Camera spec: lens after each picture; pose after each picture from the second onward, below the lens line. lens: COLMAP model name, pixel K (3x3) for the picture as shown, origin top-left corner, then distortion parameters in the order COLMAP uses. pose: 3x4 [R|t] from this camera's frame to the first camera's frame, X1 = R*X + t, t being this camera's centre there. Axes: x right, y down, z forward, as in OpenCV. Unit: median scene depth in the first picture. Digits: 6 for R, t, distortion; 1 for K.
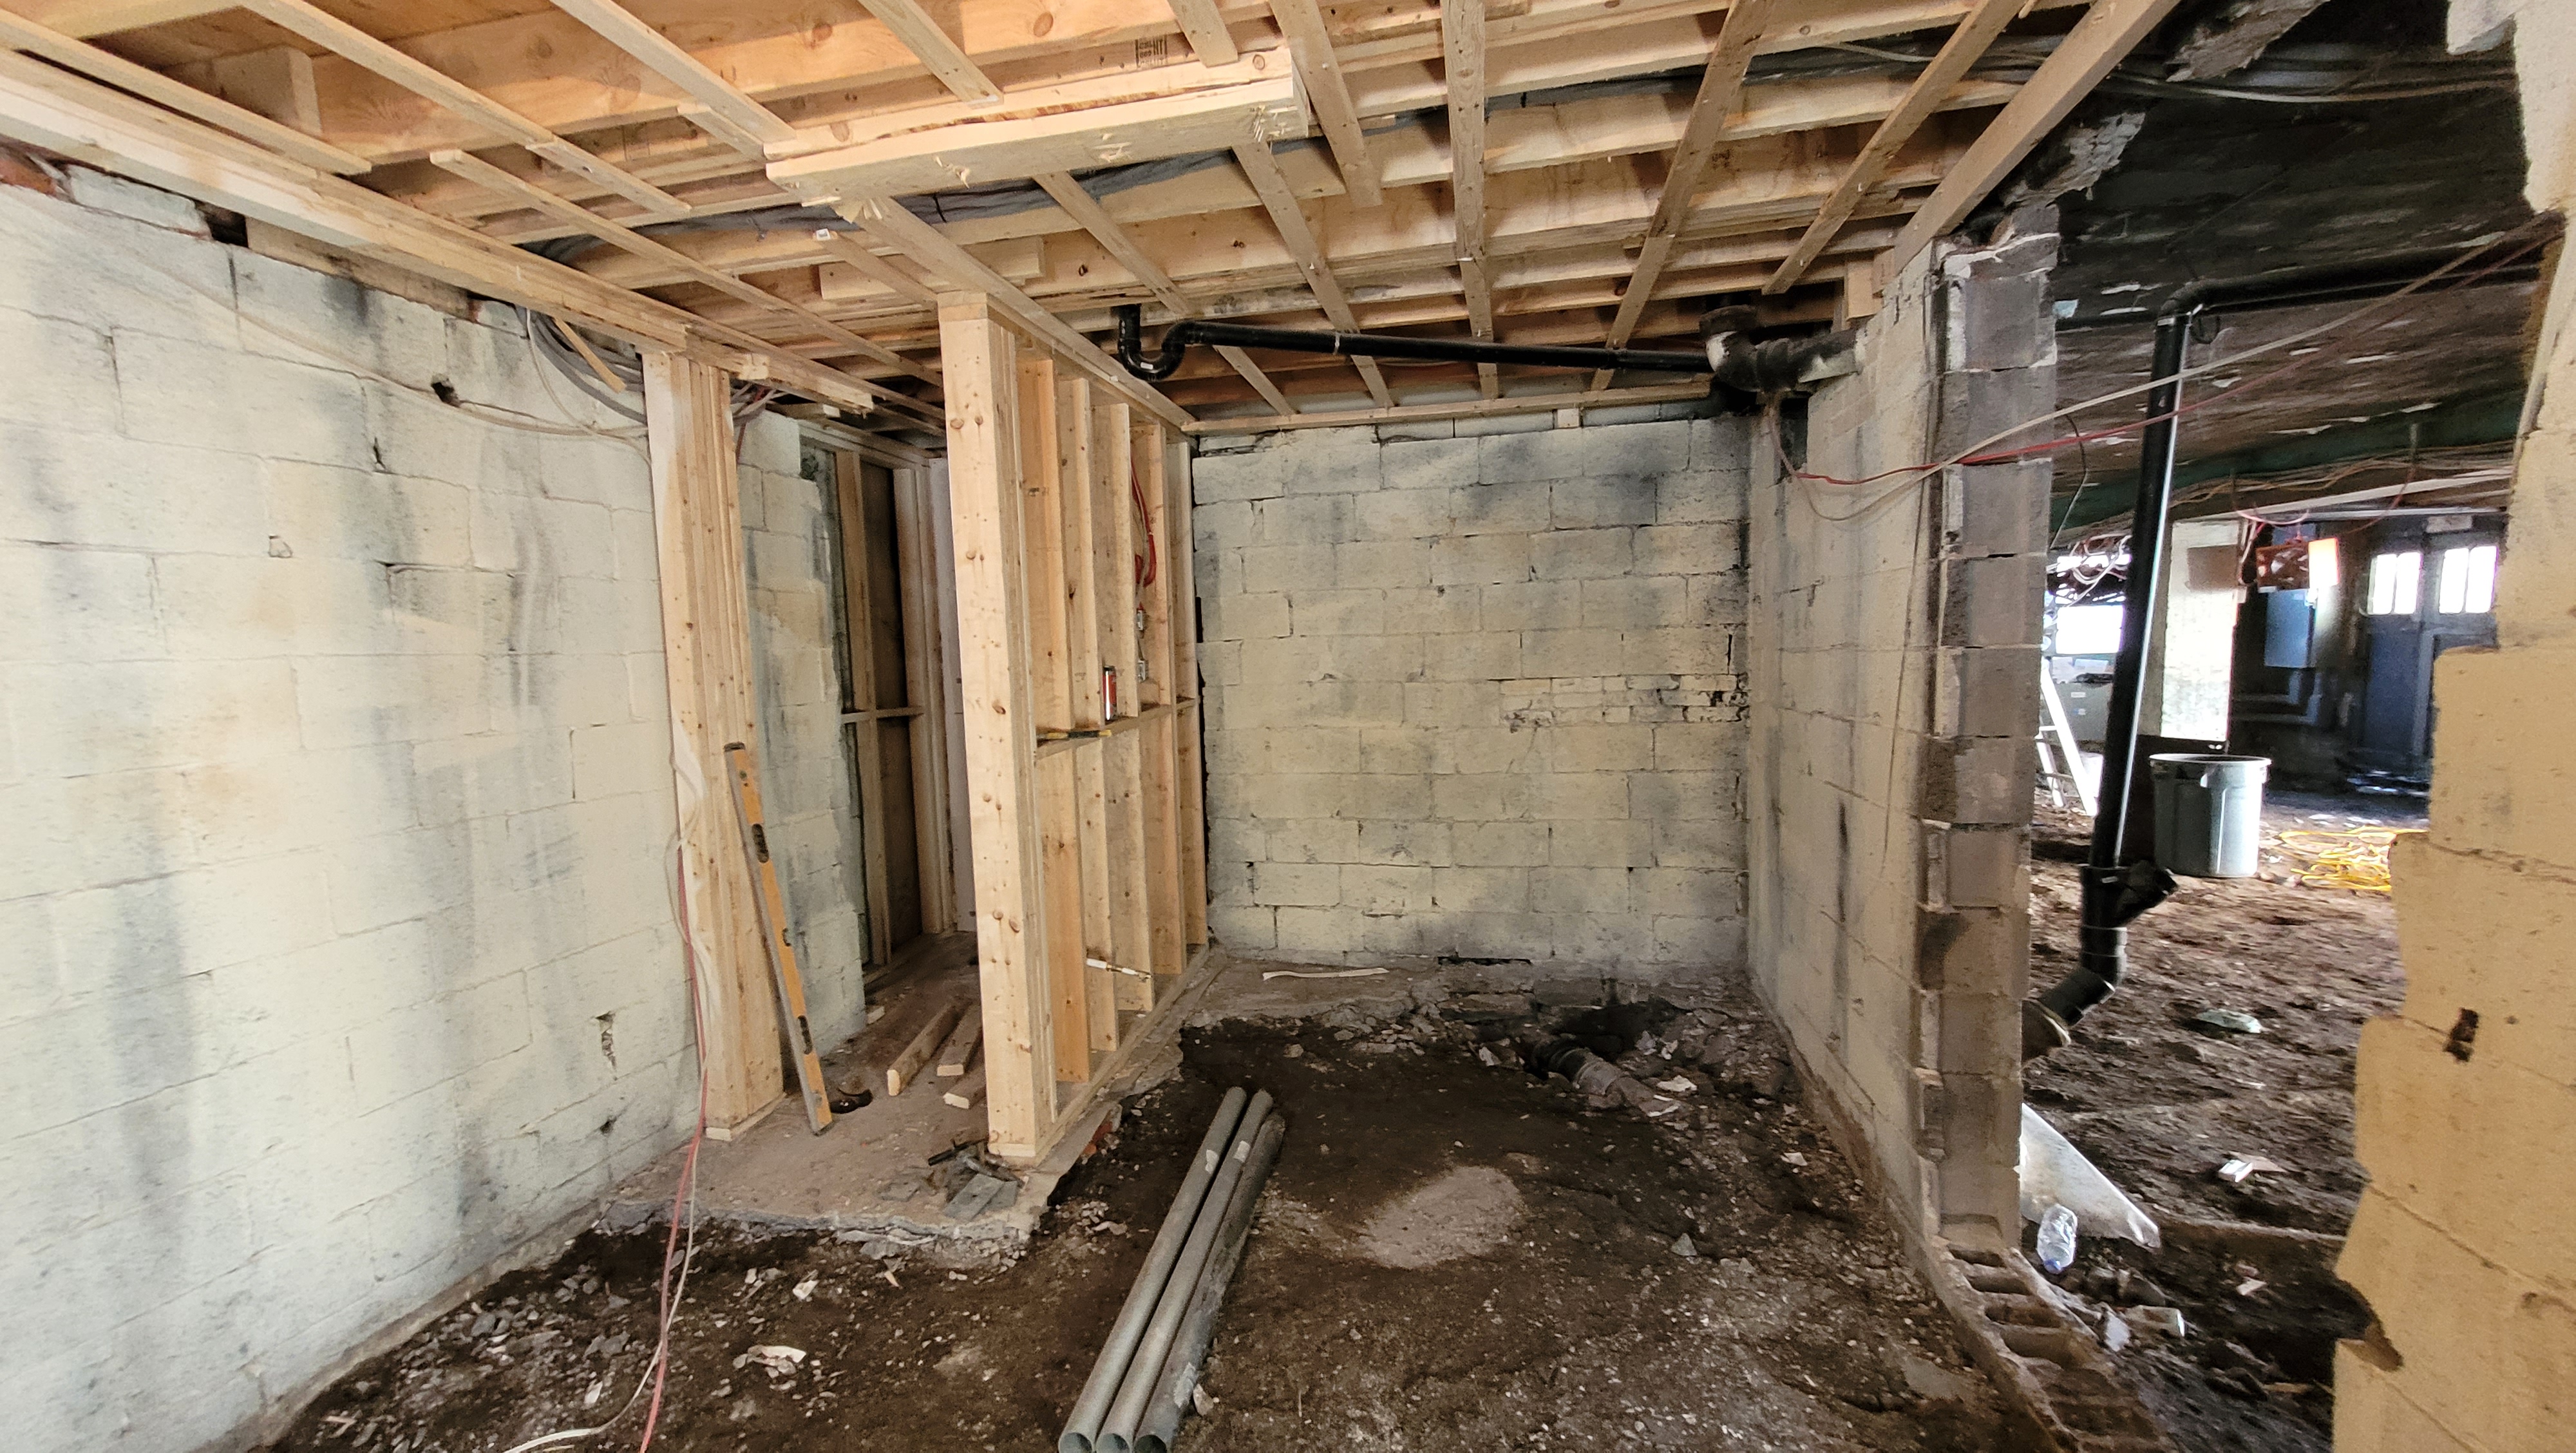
lens RADIAL K [[1002.7, 0, 1288.0], [0, 1002.7, 726.5], [0, 0, 1]] dist [0.000017, -0.000196]
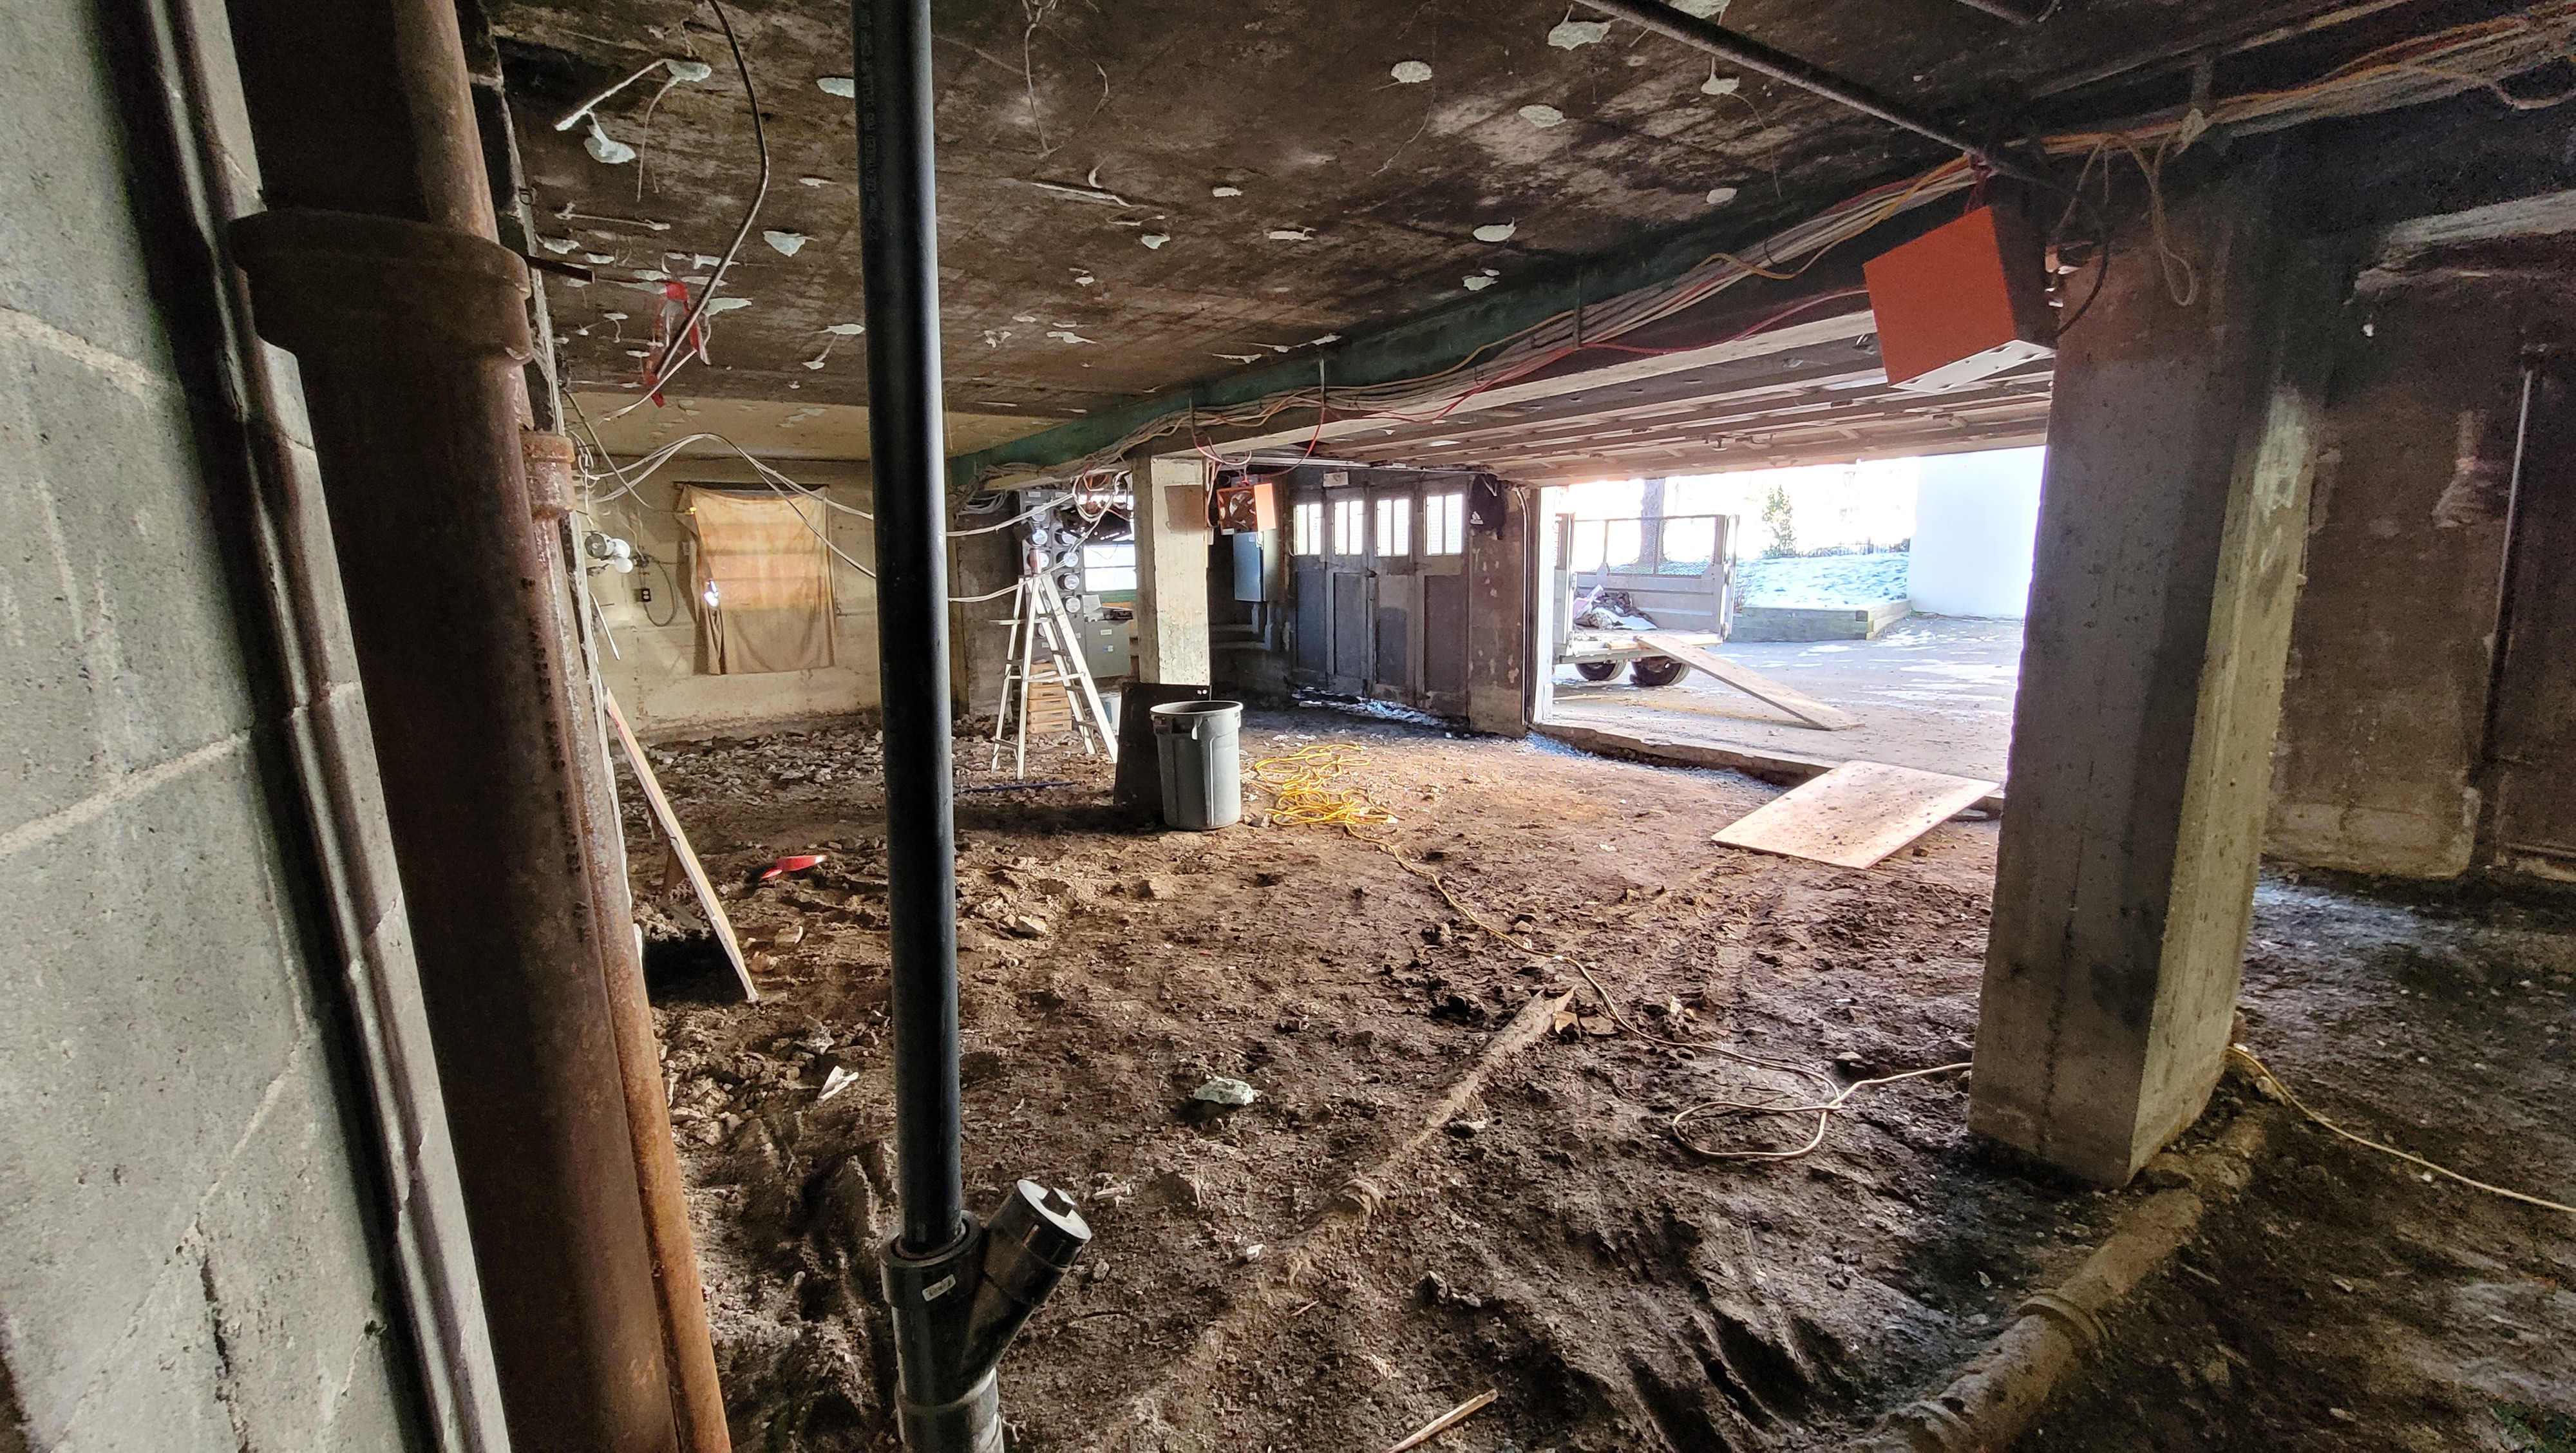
lens RADIAL K [[1002.7, 0, 1288.0], [0, 1002.7, 726.5], [0, 0, 1]] dist [0.000017, -0.000196]
pose [[0.682755, -0.119047, 0.720884, 0.275318], [0.070141, 0.992759, 0.097513, -0.037166], [-0.727273, -0.016014, 0.686161, 0.268727]]
